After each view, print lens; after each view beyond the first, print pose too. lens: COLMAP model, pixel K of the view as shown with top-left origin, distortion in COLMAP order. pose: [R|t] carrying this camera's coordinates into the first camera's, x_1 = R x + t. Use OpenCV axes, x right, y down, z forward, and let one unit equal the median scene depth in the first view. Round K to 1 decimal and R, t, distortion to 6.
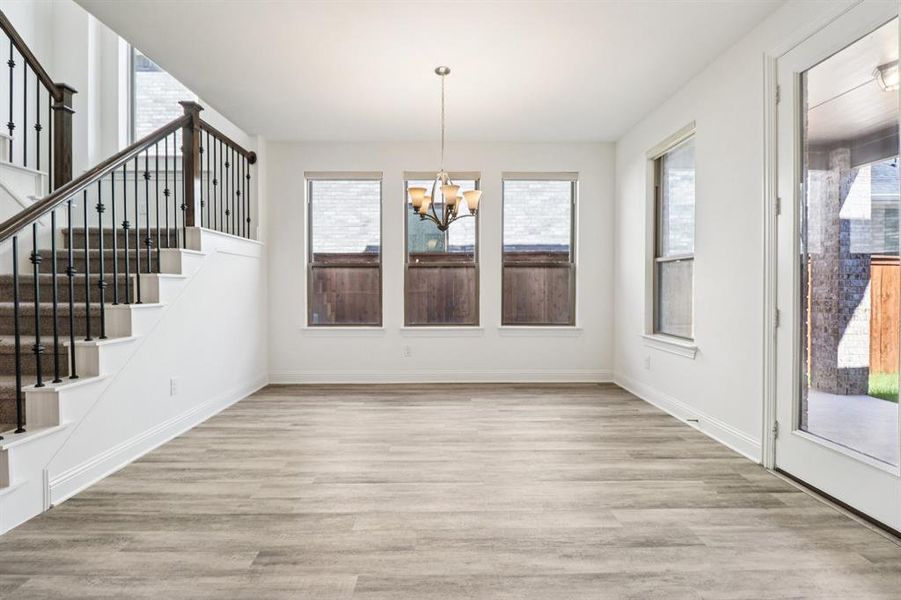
lens RADIAL K [[415.6, 0, 448.9], [0, 415.6, 292.7], [0, 0, 1]] dist [0.001739, -0.009192]
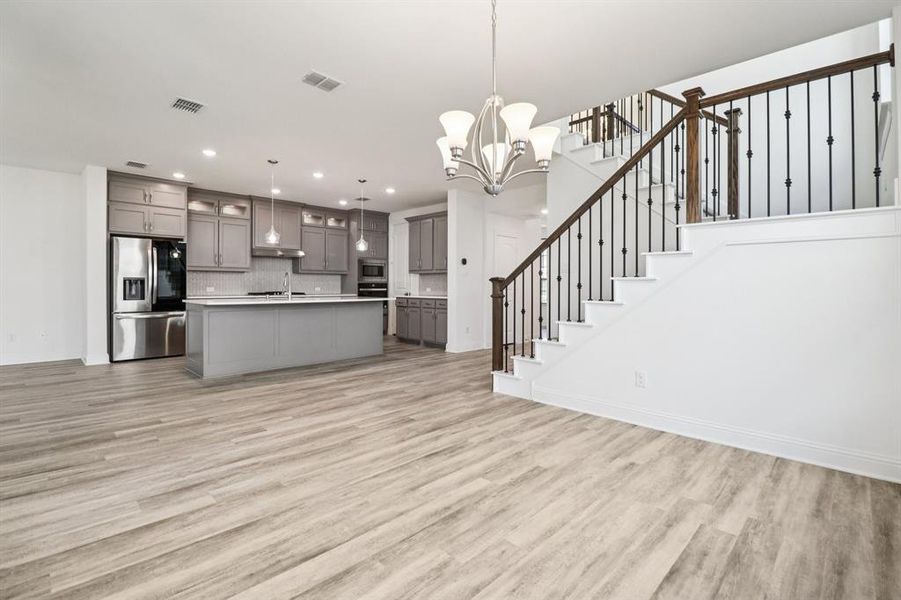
lens RADIAL K [[415.3, 0, 448.8], [0, 415.3, 286.7], [0, 0, 1]] dist [0.001689, -0.013999]
pose [[-0.717133, -0.002283, -0.696933, 0.440885], [-0.015606, 0.999796, 0.012784, -0.023438], [0.696762, 0.020044, -0.717022, 1.356025]]
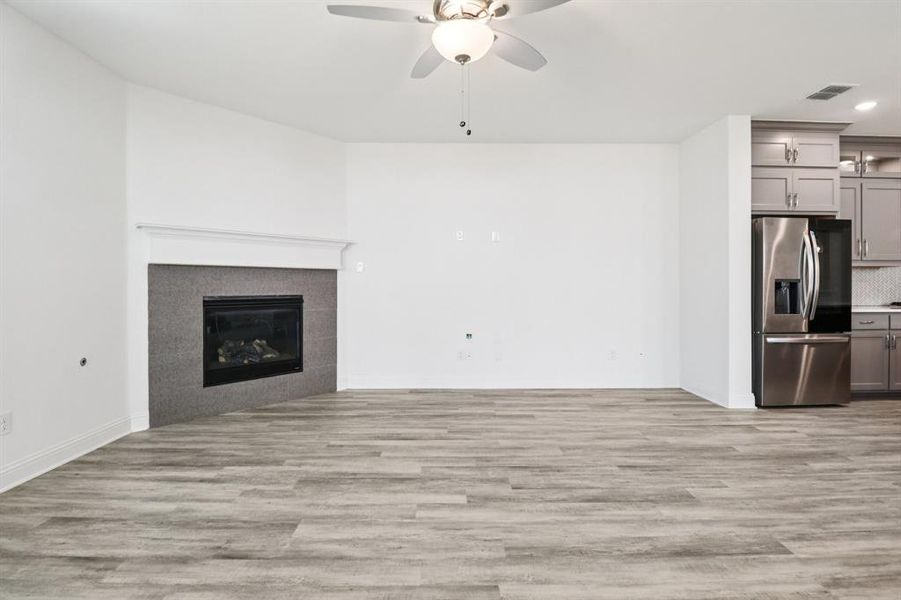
lens RADIAL K [[415.3, 0, 448.8], [0, 415.3, 286.7], [0, 0, 1]] dist [0.001689, -0.013999]
pose [[-0.999967, -0.001719, 0.007997, 1.122051], [-0.001564, 0.999810, 0.019411, -0.018364], [-0.008029, 0.019398, -0.999780, 0.256761]]
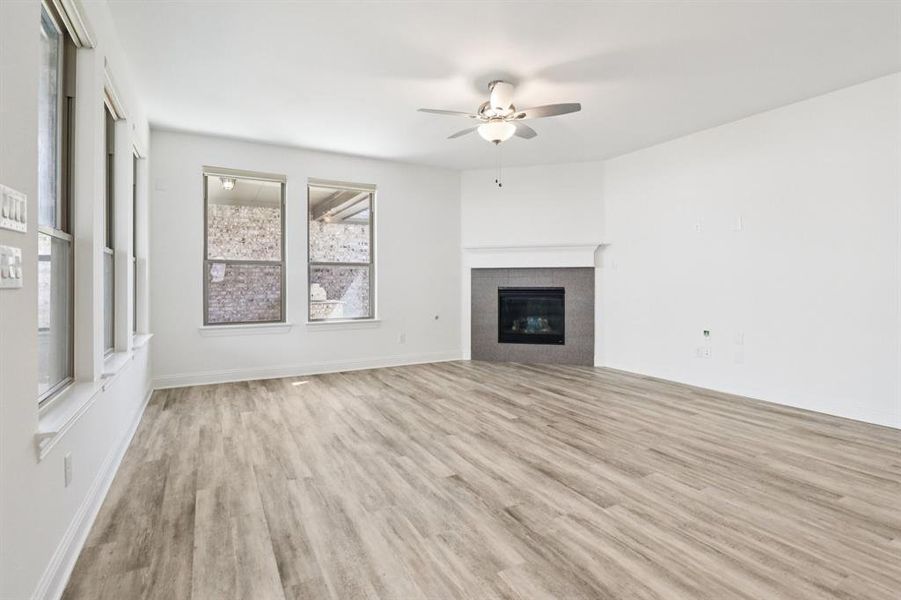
lens RADIAL K [[440.8, 0, 449.3], [0, 440.8, 283.3], [0, 0, 1]] dist [0.002351, -0.011627]
pose [[-0.464477, -0.004301, 0.885575, 0.179905], [0.016170, 0.999780, 0.013336, -0.015690], [-0.885438, 0.020514, -0.464305, 0.240013]]
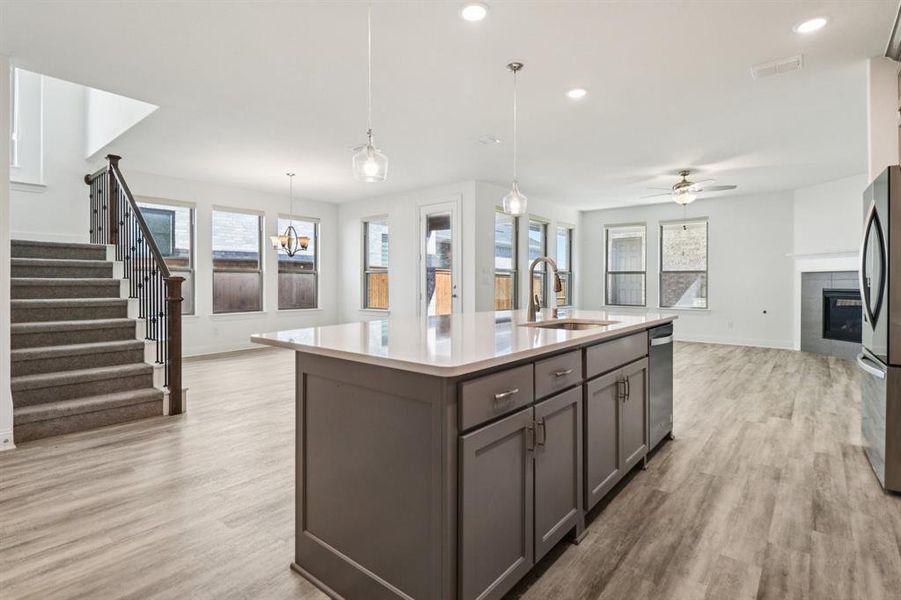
lens RADIAL K [[444.7, 0, 447.7], [0, 444.7, 288.2], [0, 0, 1]] dist [-0.001286, -0.002107]
pose [[0.653007, -0.010490, 0.757279, -1.066296], [0.011968, 0.999922, 0.003530, -0.002096], [-0.757257, 0.006758, 0.653082, -0.870112]]
